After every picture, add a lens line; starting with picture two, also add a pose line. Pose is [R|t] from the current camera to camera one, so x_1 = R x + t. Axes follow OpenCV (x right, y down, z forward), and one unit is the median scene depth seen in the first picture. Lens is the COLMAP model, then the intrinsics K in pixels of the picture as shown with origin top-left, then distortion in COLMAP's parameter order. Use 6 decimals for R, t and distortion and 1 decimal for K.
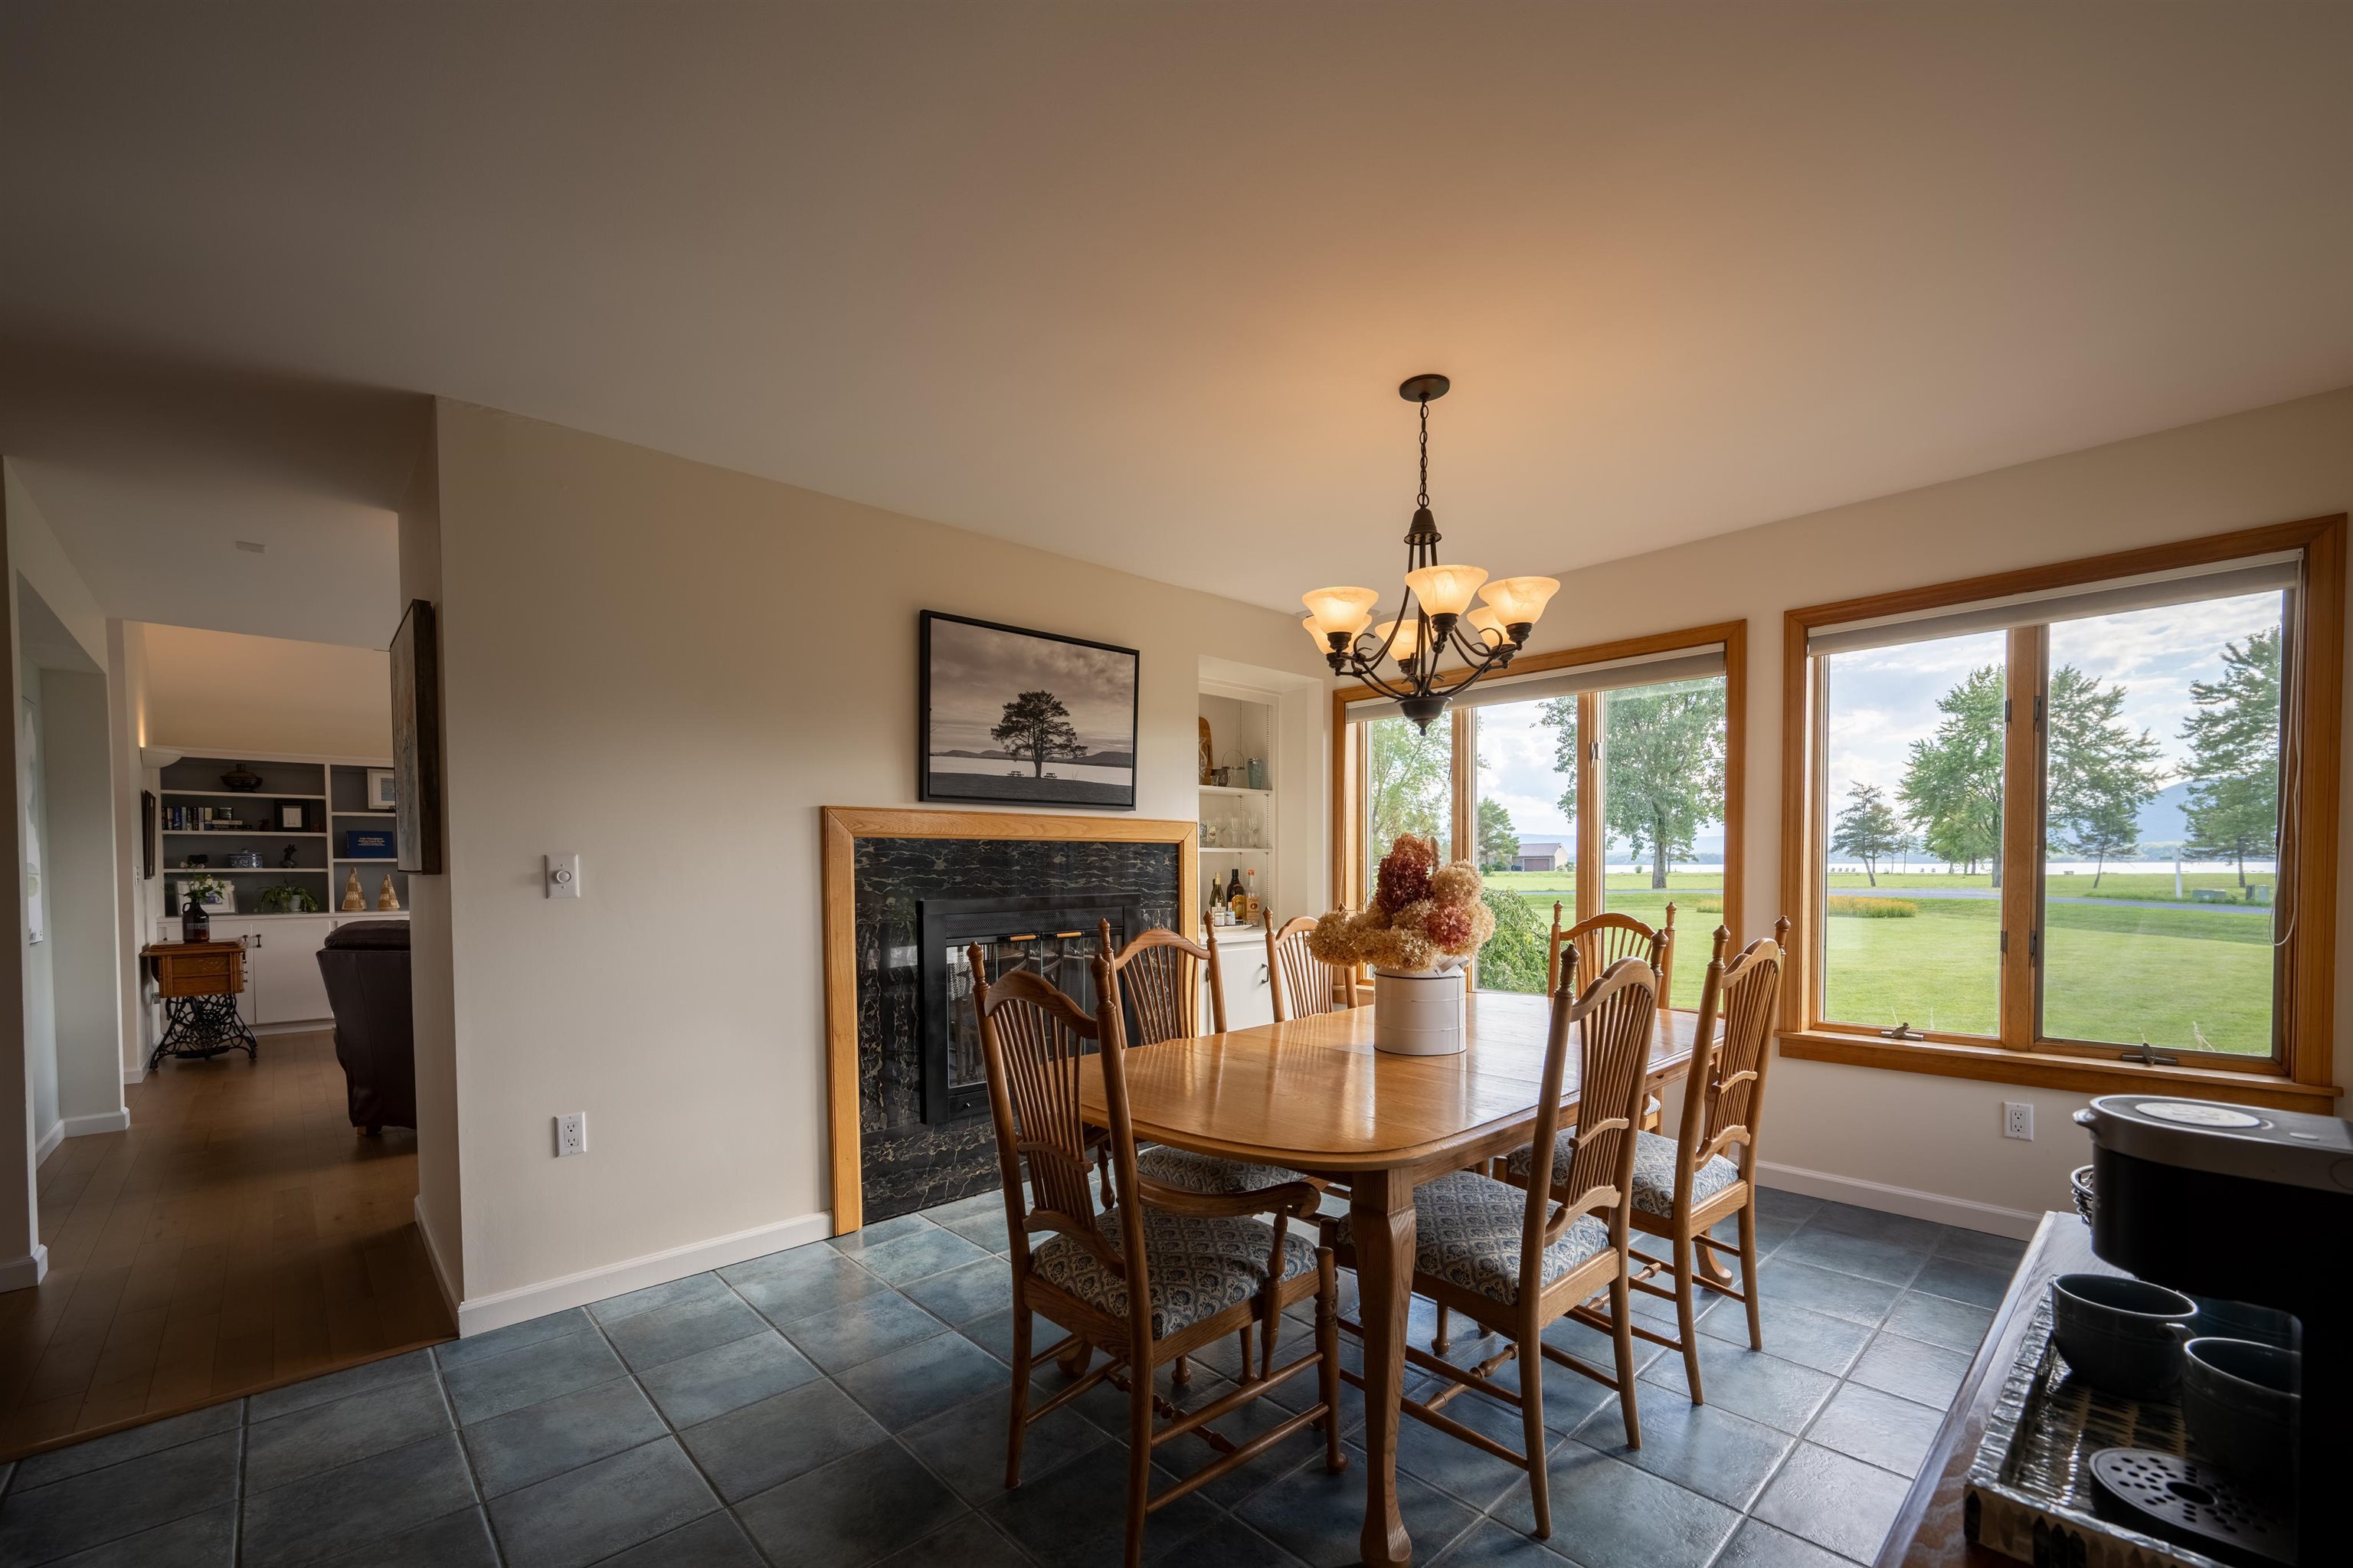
lens RADIAL K [[953.8, 0, 1158.7], [0, 953.8, 900.3], [0, 0, 1]] dist [-0.004138, -0.001436]
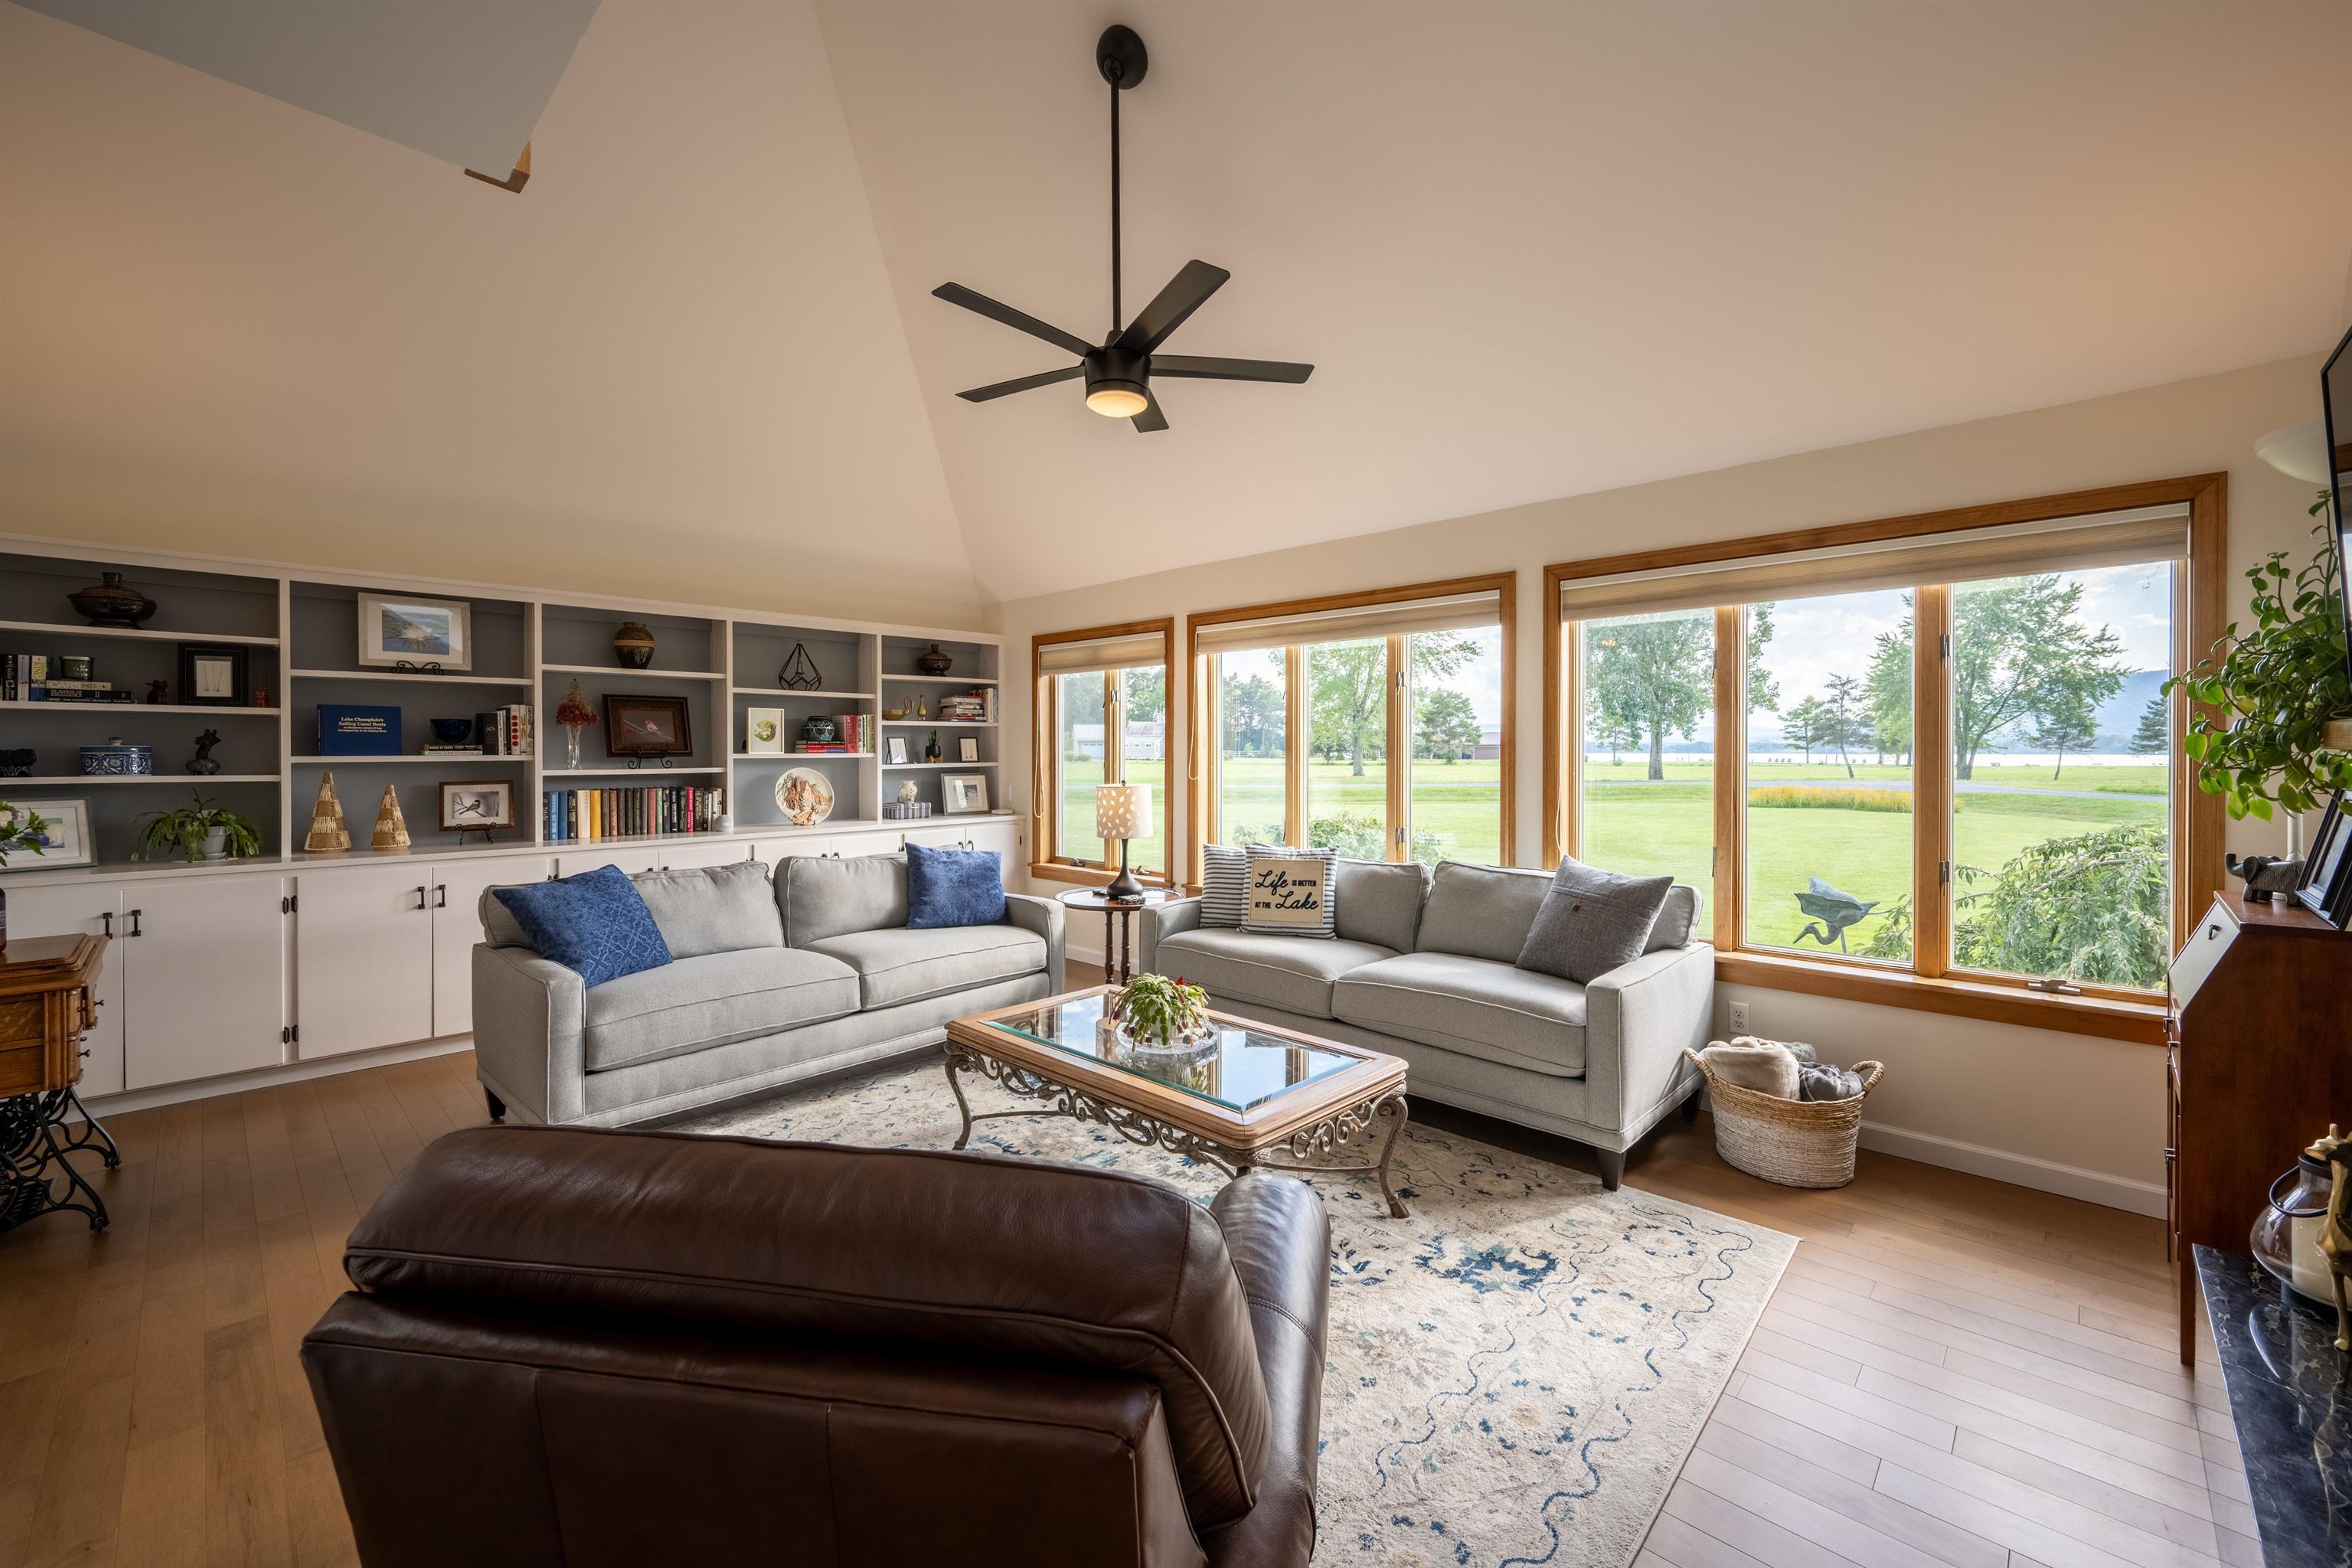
lens RADIAL K [[953.3, 0, 1160.9], [0, 953.3, 755.5], [0, 0, 1]] dist [-0.004138, -0.001436]
pose [[0.997911, 0.005086, 0.064400, -0.422151], [-0.002982, 0.999460, -0.032712, -0.028704], [-0.064532, 0.032451, 0.997388, 0.443447]]
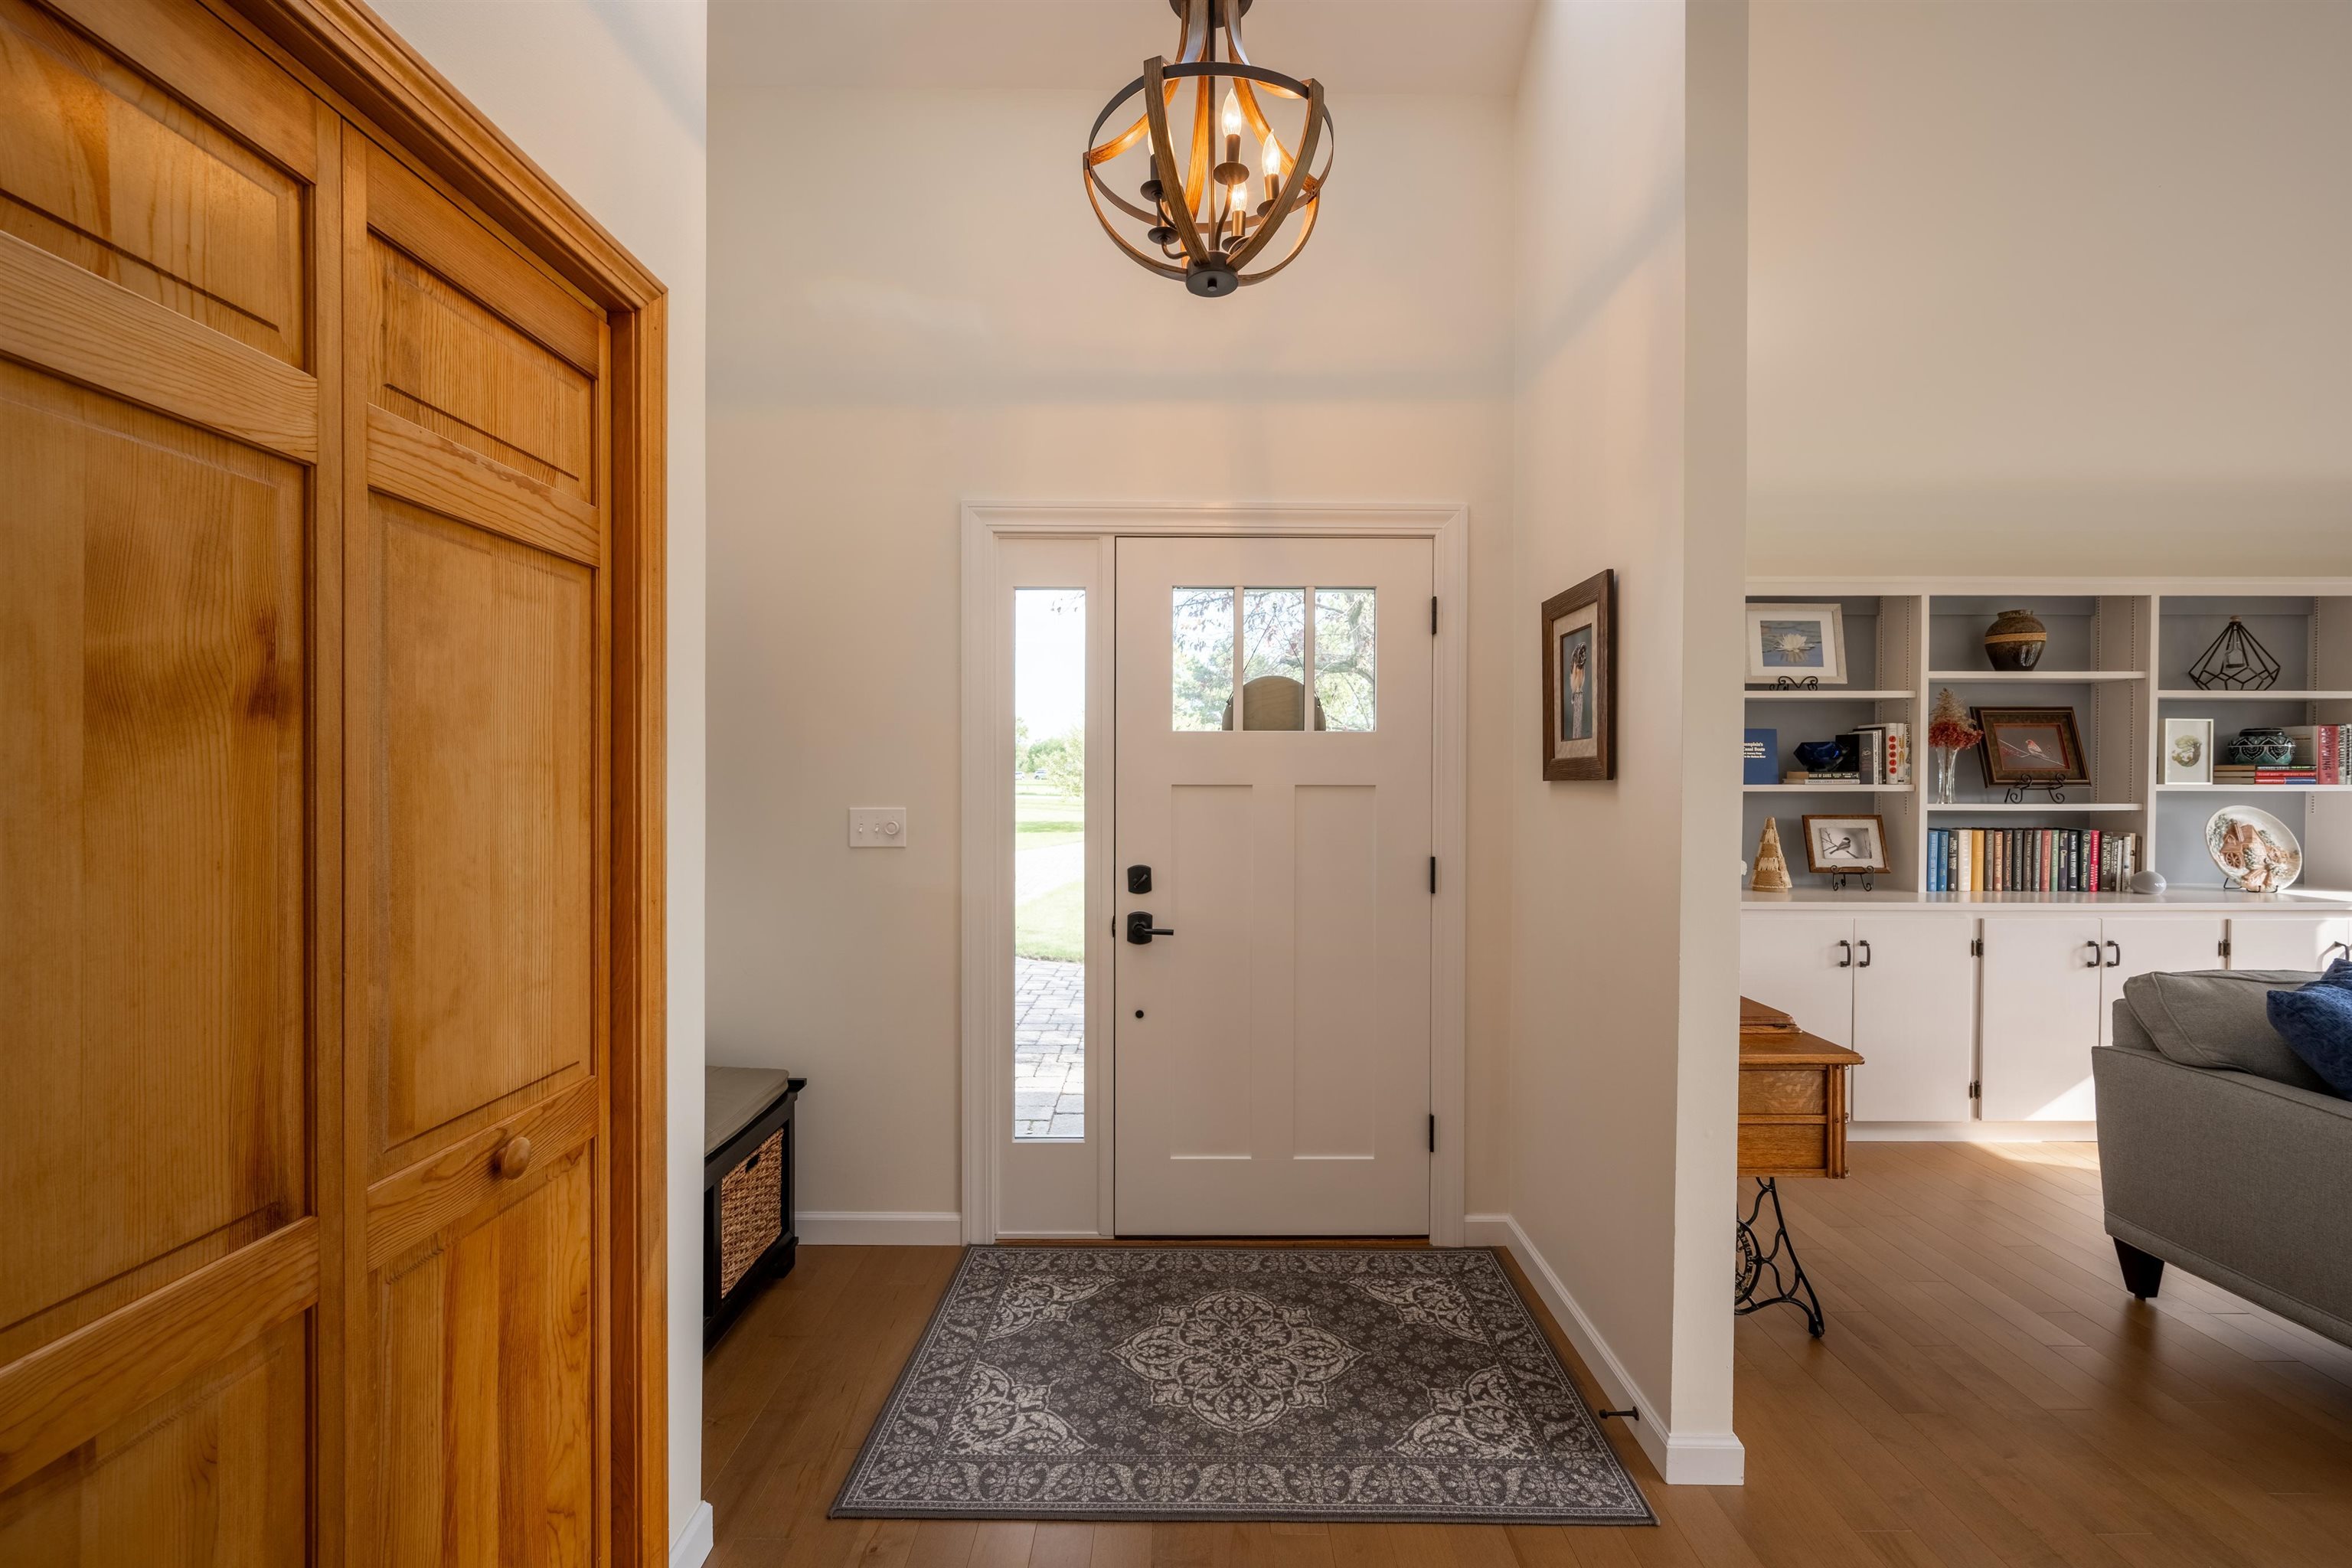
lens RADIAL K [[953.3, 0, 1165.4], [0, 953.3, 785.9], [0, 0, 1]] dist [-0.004138, -0.001436]
pose [[0.723267, 0.016196, -0.690379, -0.736266], [-0.033465, 0.999372, -0.011614, -0.028456], [0.689758, 0.031503, 0.723355, 0.455486]]
